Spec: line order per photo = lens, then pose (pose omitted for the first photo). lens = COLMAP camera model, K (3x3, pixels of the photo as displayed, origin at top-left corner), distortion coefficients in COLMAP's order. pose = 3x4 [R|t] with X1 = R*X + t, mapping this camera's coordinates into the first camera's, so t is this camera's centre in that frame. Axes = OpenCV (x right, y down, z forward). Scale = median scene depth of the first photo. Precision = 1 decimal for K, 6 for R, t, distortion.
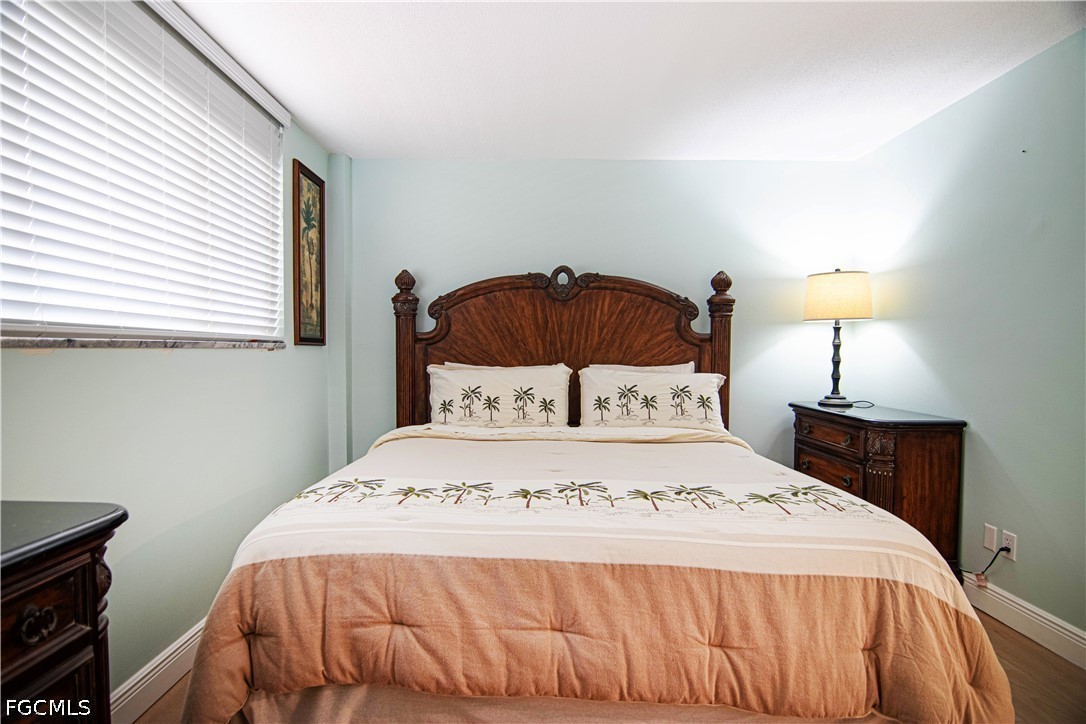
lens RADIAL K [[532.2, 0, 543.0], [0, 532.2, 362.0], [0, 0, 1]] dist [-0.006433, -0.000592]
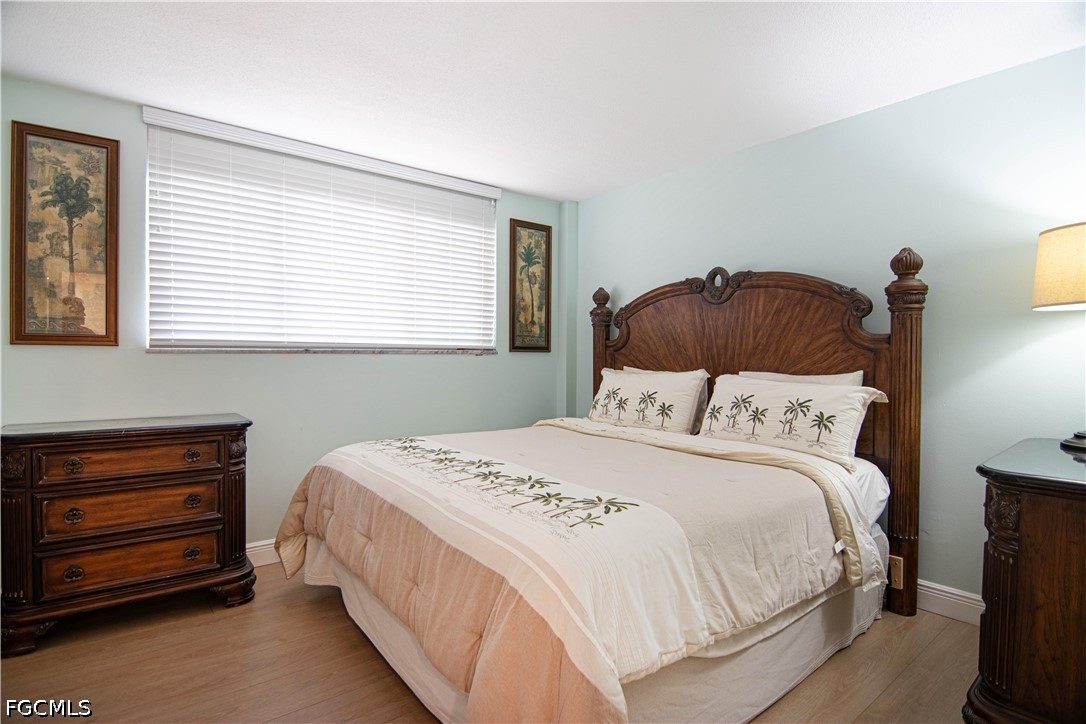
lens RADIAL K [[546.8, 0, 543.0], [0, 546.8, 362.0], [0, 0, 1]] dist [-0.005376, -0.008478]
pose [[0.623916, 0.009297, -0.781436, 0.608546], [-0.020074, 0.999790, -0.004132, -0.000946], [0.781233, 0.018265, 0.623972, 0.149691]]
